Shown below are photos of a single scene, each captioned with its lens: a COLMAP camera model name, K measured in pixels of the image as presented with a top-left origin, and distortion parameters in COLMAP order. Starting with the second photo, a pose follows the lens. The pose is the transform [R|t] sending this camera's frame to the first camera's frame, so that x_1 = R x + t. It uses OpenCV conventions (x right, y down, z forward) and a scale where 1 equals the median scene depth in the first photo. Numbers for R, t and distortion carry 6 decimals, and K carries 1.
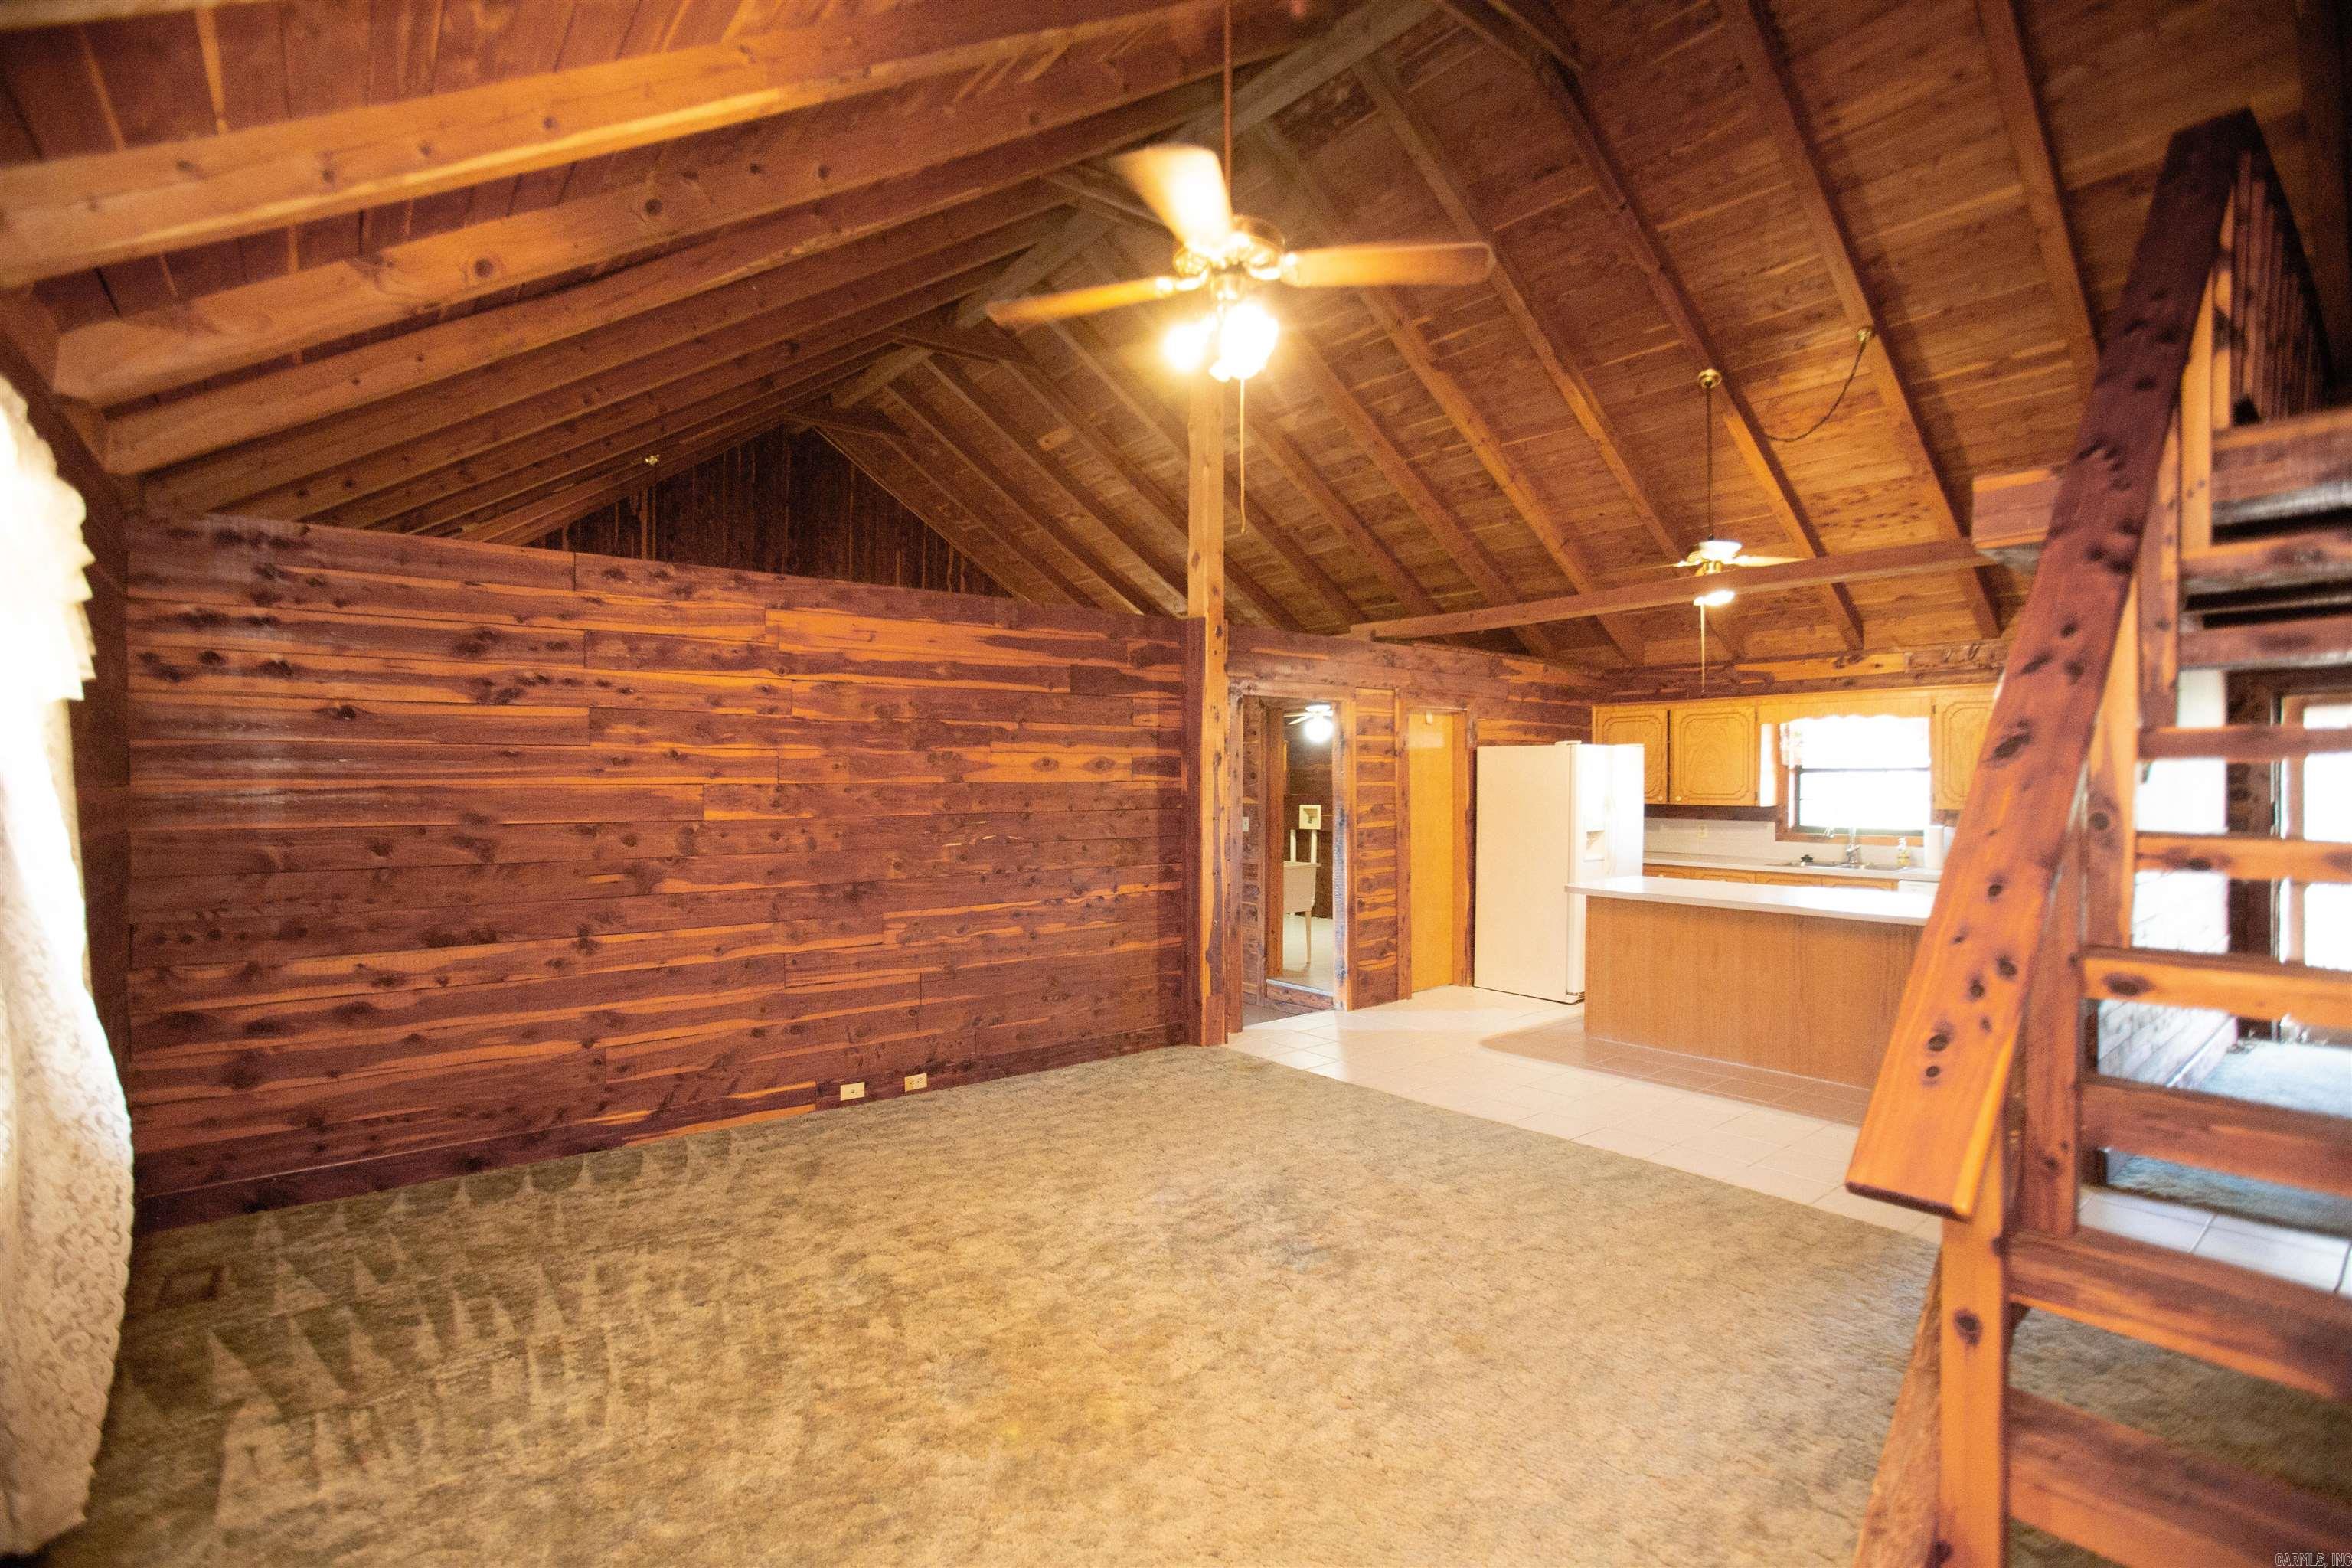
lens RADIAL K [[1085.5, 0, 1166.6], [0, 1085.5, 778.9], [0, 0, 1]] dist [-0.050148, 0.016604]
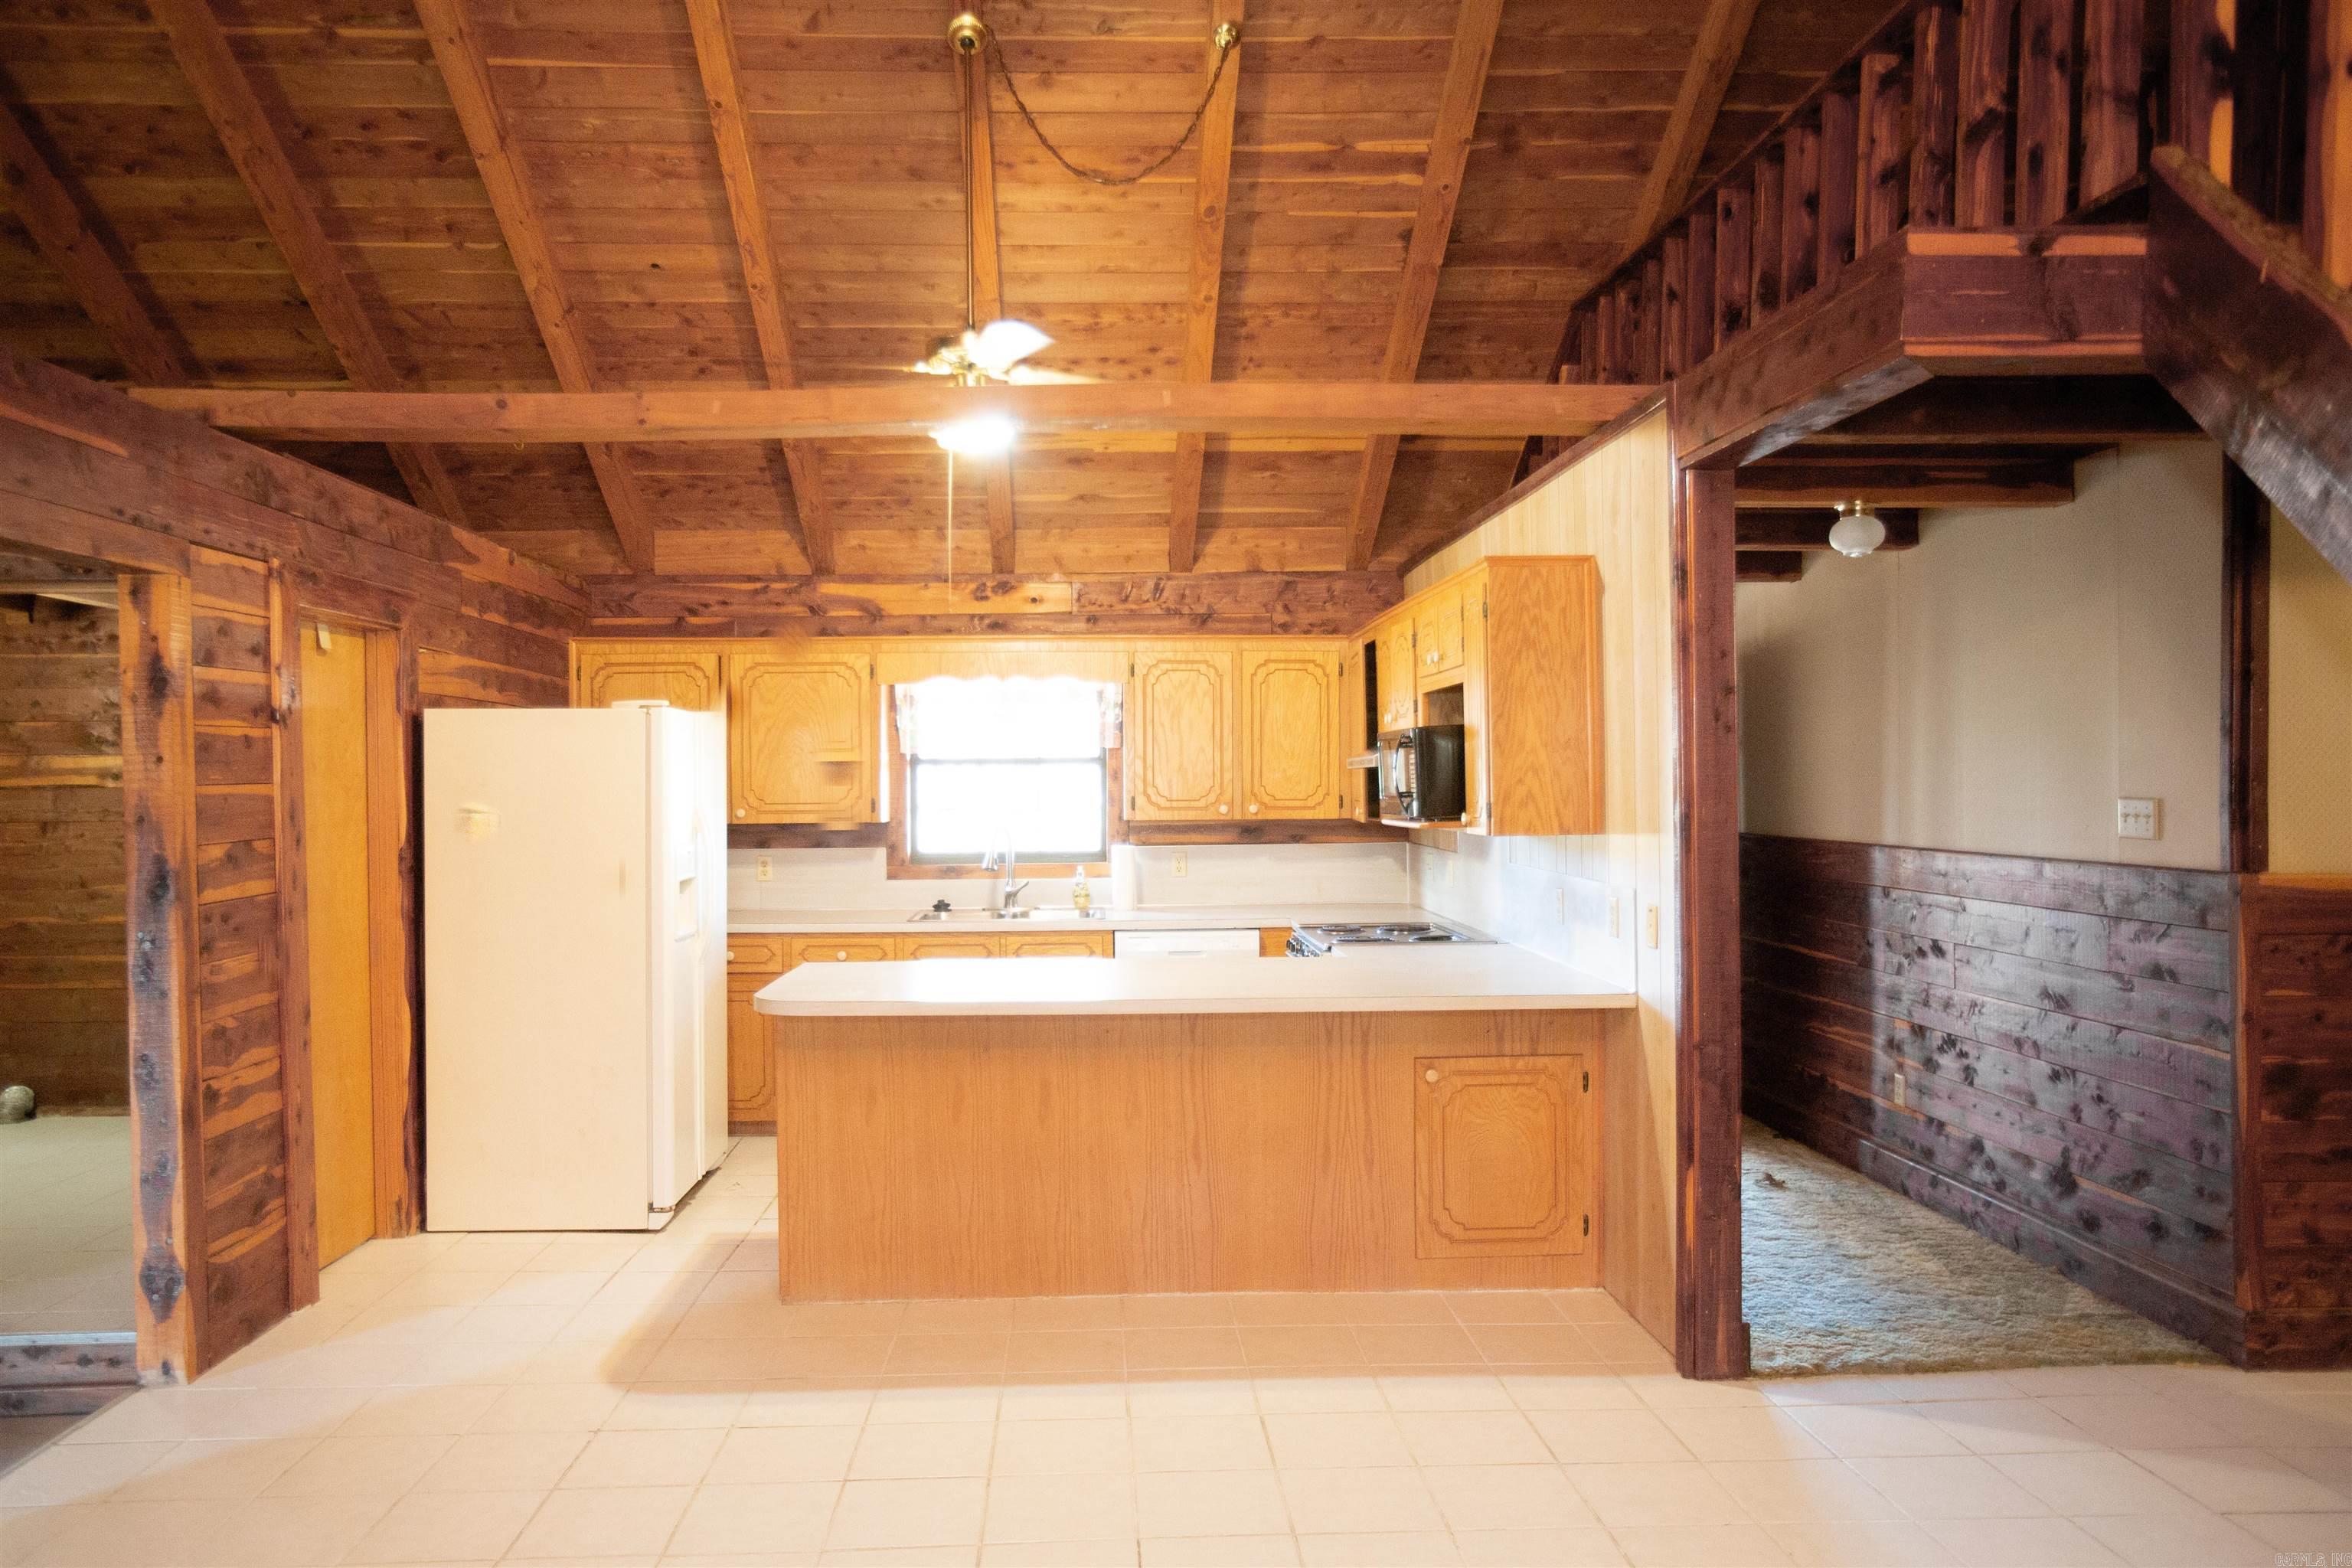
lens RADIAL K [[1632.1, 0, 1160.3], [0, 1632.1, 786.3], [0, 0, 1]] dist [-0.007611, 0.013972]
pose [[0.600838, -0.008280, 0.799328, -0.079060], [0.008479, 0.999956, 0.003984, 0.003431], [-0.799326, 0.004384, 0.600882, 0.339537]]
